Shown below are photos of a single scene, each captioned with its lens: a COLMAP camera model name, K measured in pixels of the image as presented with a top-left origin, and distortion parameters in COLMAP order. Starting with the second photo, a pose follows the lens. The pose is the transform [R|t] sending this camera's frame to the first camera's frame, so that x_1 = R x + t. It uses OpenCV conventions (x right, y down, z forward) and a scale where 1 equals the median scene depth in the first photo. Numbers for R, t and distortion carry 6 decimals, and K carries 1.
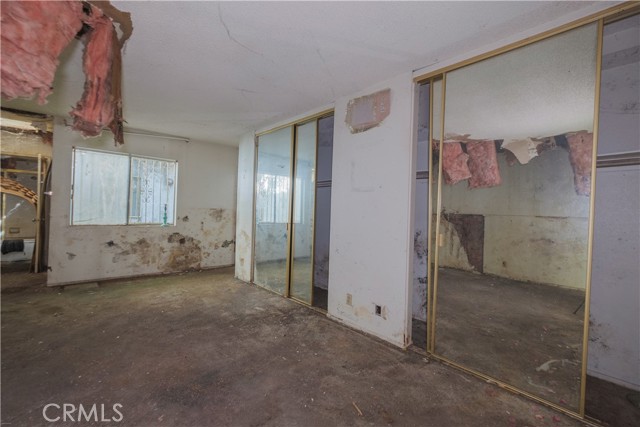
lens RADIAL K [[280.7, 0, 314.9], [0, 280.7, 210.4], [0, 0, 1]] dist [-0.001219, -0.000768]
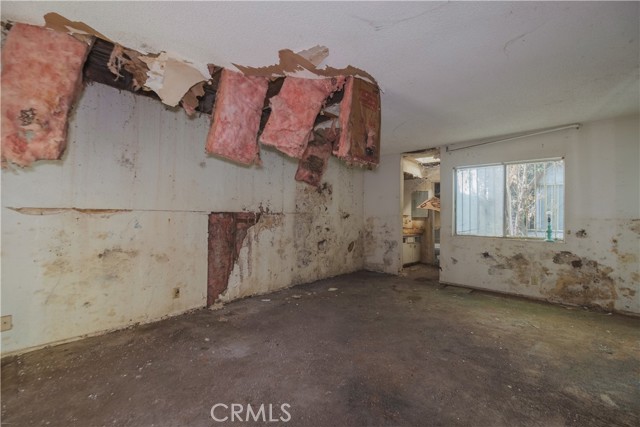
lens RADIAL K [[280.7, 0, 314.9], [0, 280.7, 210.4], [0, 0, 1]] dist [-0.001219, -0.000768]
pose [[0.090886, -0.046964, -0.994753, 0.219771], [-0.007212, 0.998830, -0.047816, 0.010465], [0.995835, 0.011520, 0.090441, 0.276778]]
